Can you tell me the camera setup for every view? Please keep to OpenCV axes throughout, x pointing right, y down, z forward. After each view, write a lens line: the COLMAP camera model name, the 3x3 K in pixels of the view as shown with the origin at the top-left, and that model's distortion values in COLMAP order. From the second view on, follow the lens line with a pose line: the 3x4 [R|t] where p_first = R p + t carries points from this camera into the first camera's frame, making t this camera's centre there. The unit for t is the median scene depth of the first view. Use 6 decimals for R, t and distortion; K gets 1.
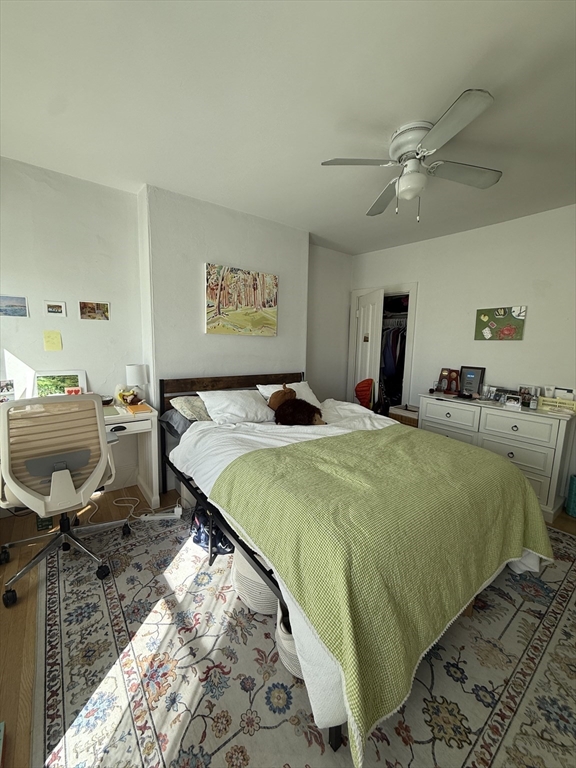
lens RADIAL K [[306.3, 0, 288.4], [0, 306.3, 383.8], [0, 0, 1]] dist [-0.004235, 0.000197]
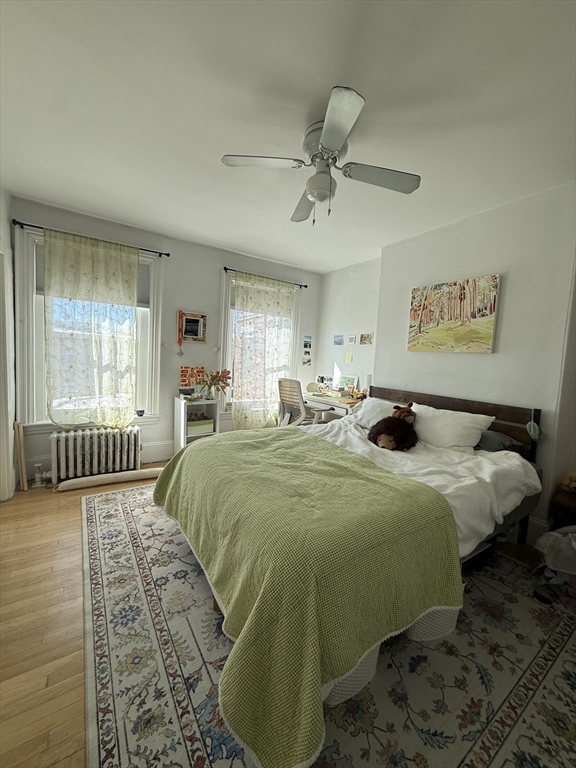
lens RADIAL K [[306.3, 0, 288.6], [0, 306.3, 384.2], [0, 0, 1]] dist [-0.004235, 0.000197]
pose [[-0.060705, 0.071262, -0.995609, 0.861970], [-0.176677, 0.980932, 0.080984, -0.060599], [0.982395, 0.180817, -0.046957, 0.643284]]
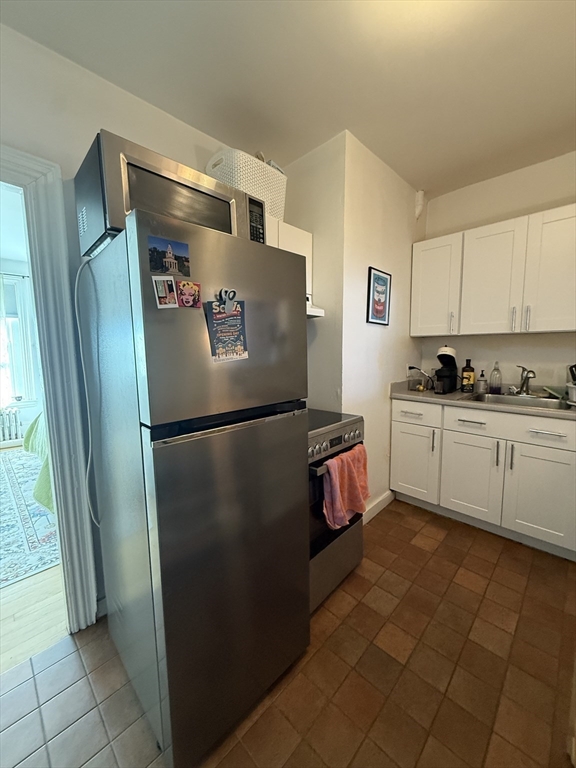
lens RADIAL K [[306.3, 0, 289.8], [0, 306.3, 383.3], [0, 0, 1]] dist [-0.004235, 0.000197]
pose [[0.148344, 0.094967, -0.984365, 1.474050], [-0.119239, 0.989834, 0.077526, -0.116965], [0.981721, 0.105874, 0.158160, 1.164019]]
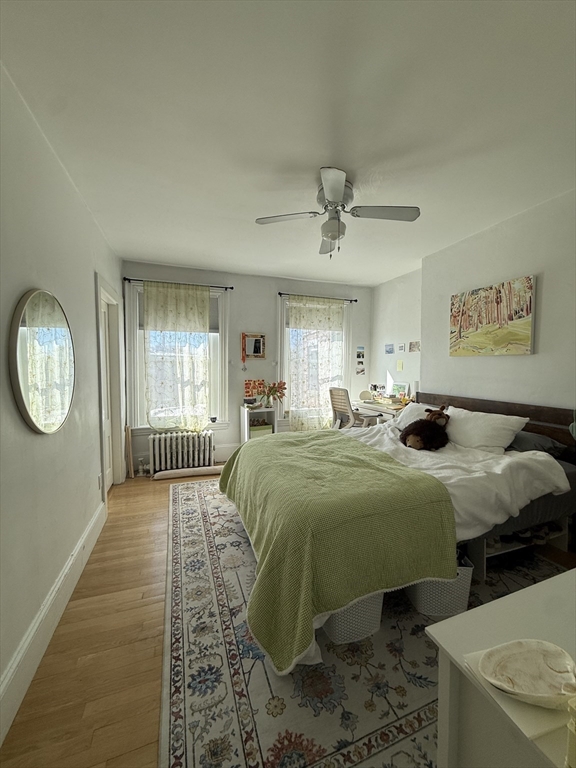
lens RADIAL K [[306.3, 0, 287.8], [0, 306.3, 384.5], [0, 0, 1]] dist [-0.004235, 0.000197]
pose [[-0.301214, 0.040239, -0.952707, 0.982171], [-0.127300, 0.988469, 0.081998, -0.078351], [0.945021, 0.145979, -0.292618, 0.771913]]
